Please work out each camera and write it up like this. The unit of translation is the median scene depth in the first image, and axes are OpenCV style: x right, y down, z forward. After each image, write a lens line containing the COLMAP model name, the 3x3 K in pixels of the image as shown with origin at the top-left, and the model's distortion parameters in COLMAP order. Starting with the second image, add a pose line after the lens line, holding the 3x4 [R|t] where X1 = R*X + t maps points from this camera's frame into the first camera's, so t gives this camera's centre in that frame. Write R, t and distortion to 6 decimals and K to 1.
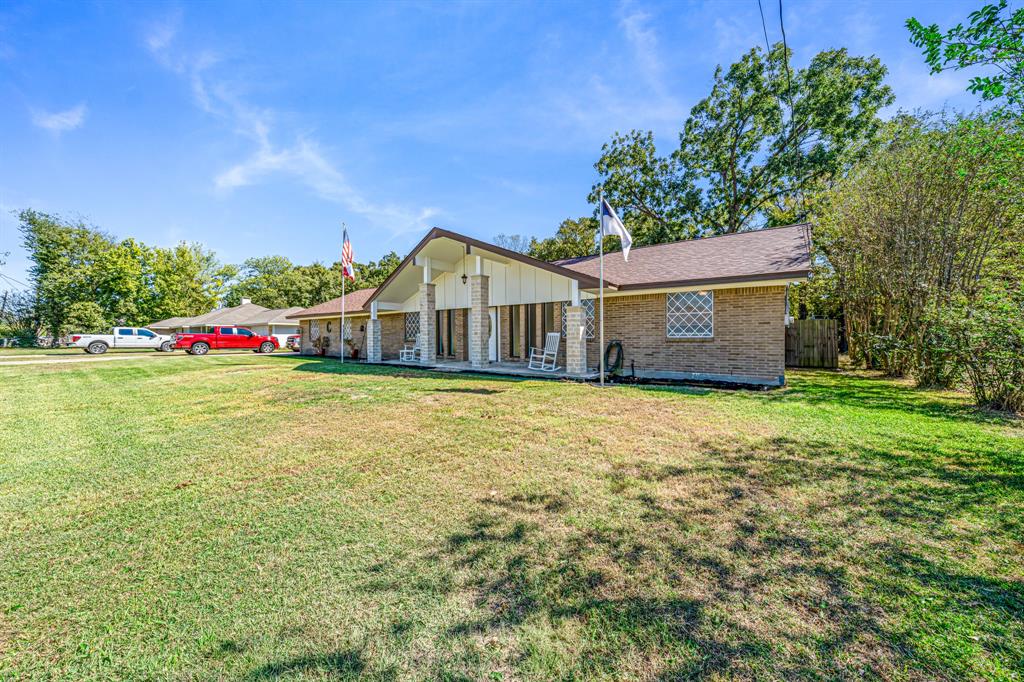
lens RADIAL K [[353.4, 0, 513.2], [0, 353.4, 339.2], [0, 0, 1]] dist [-0.000637, -0.000296]
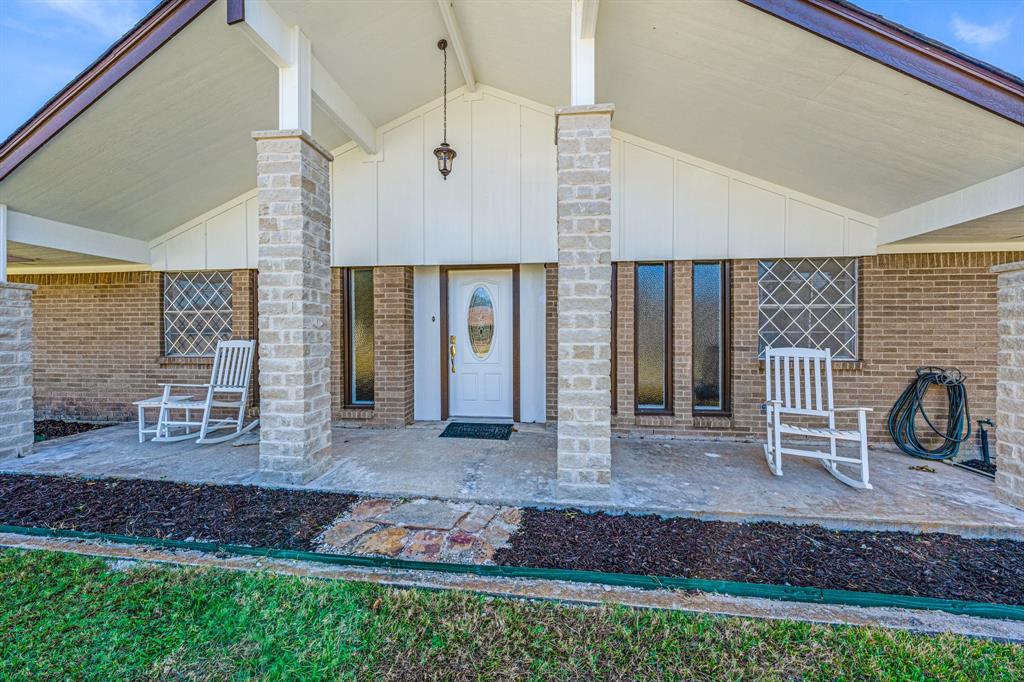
lens RADIAL K [[353.4, 0, 511.7], [0, 353.4, 341.6], [0, 0, 1]] dist [-0.000637, -0.000296]
pose [[0.873437, 0.003708, 0.486922, -0.208715], [-0.005394, 0.999983, 0.002060, -0.017685], [-0.486906, -0.004426, 0.873443, 0.642808]]
